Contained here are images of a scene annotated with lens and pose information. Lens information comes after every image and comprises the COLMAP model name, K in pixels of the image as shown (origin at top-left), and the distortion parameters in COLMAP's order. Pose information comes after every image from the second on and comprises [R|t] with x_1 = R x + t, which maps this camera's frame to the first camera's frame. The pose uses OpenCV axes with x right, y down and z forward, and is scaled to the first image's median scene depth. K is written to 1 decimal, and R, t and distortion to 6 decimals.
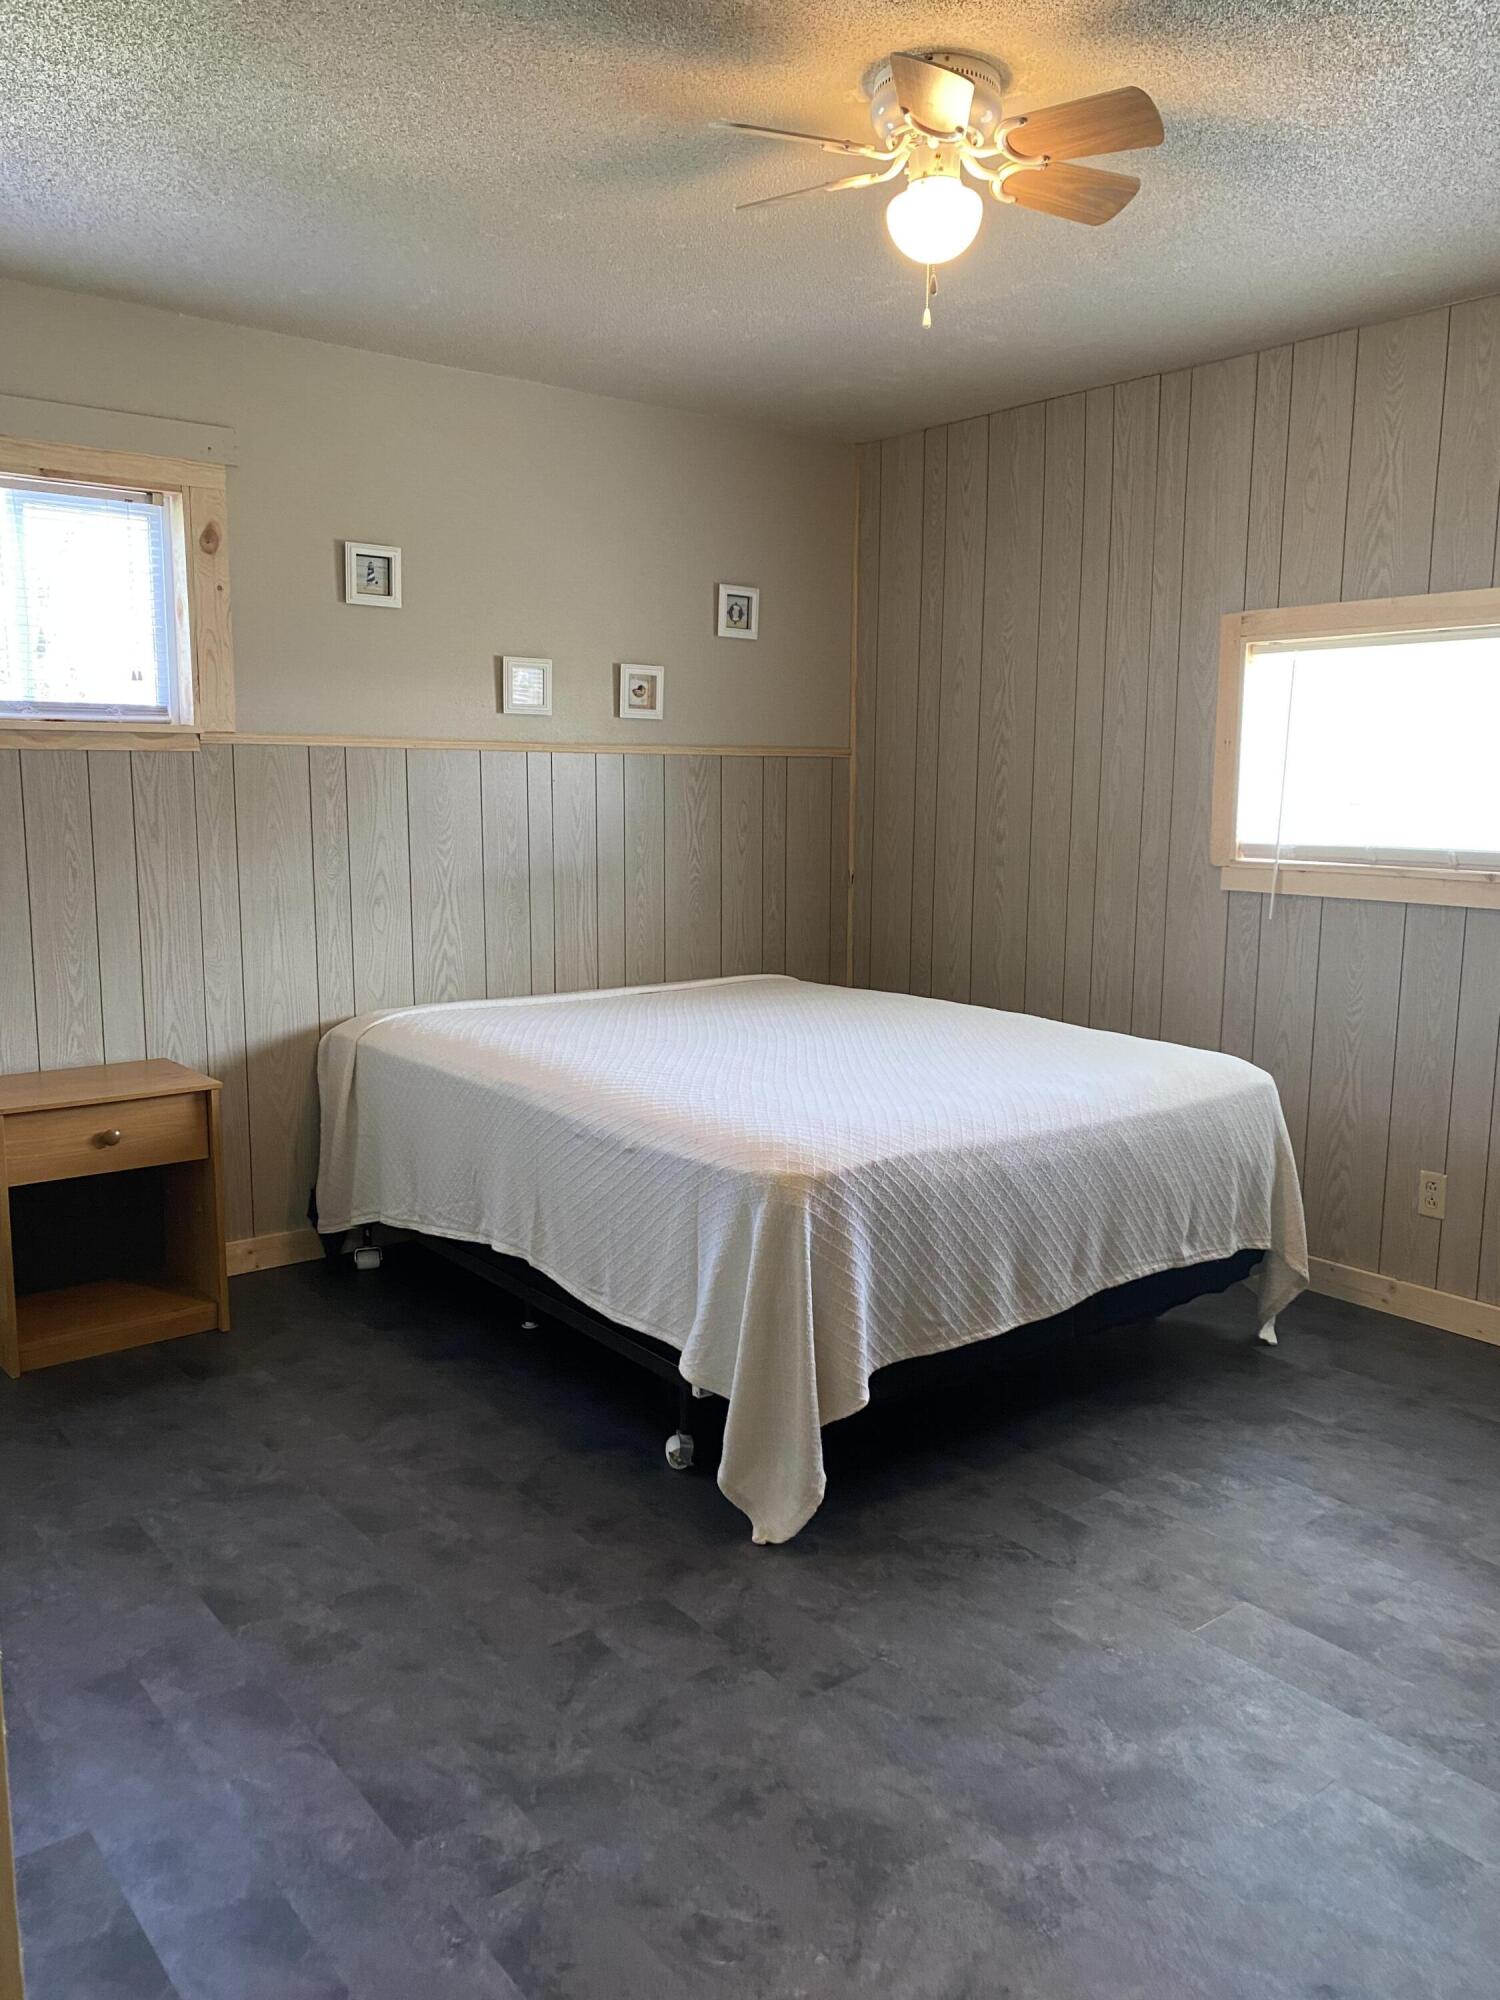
lens RADIAL K [[1550.6, 0, 744.6], [0, 1550.6, 1002.9], [0, 0, 1]] dist [0.042884, -0.009150]
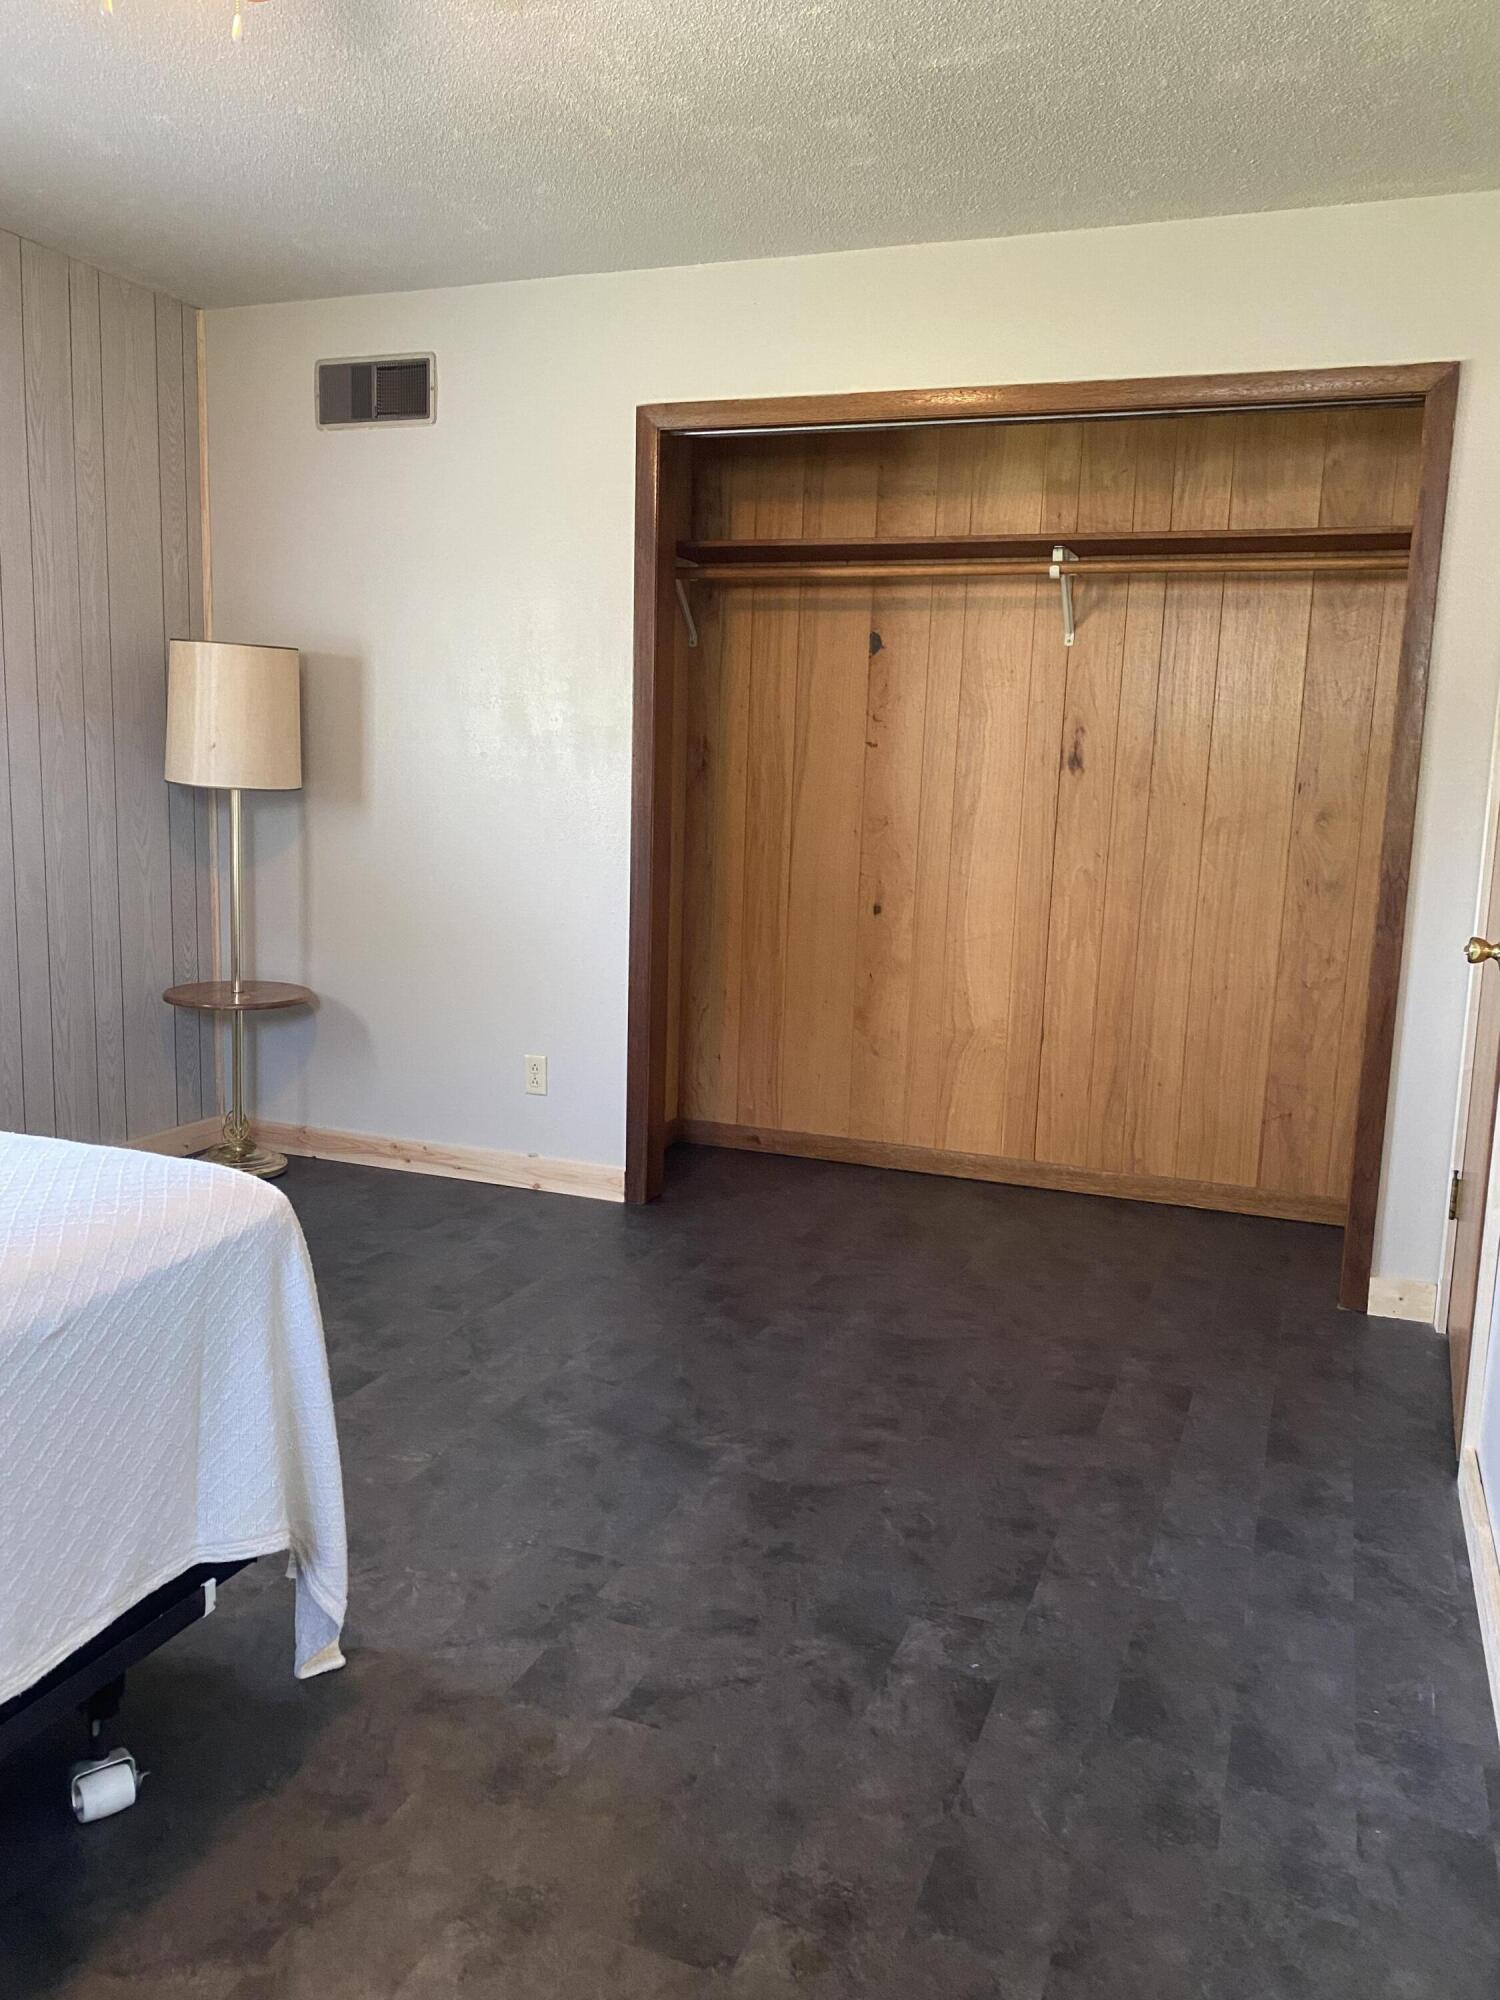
lens RADIAL K [[1550.6, 0, 744.9], [0, 1550.6, 999.0], [0, 0, 1]] dist [0.042884, -0.009150]
pose [[-0.511254, -0.143906, 0.847296, -0.892540], [0.099337, 0.969379, 0.224580, -0.160441], [-0.853669, 0.198985, -0.481304, 1.450379]]
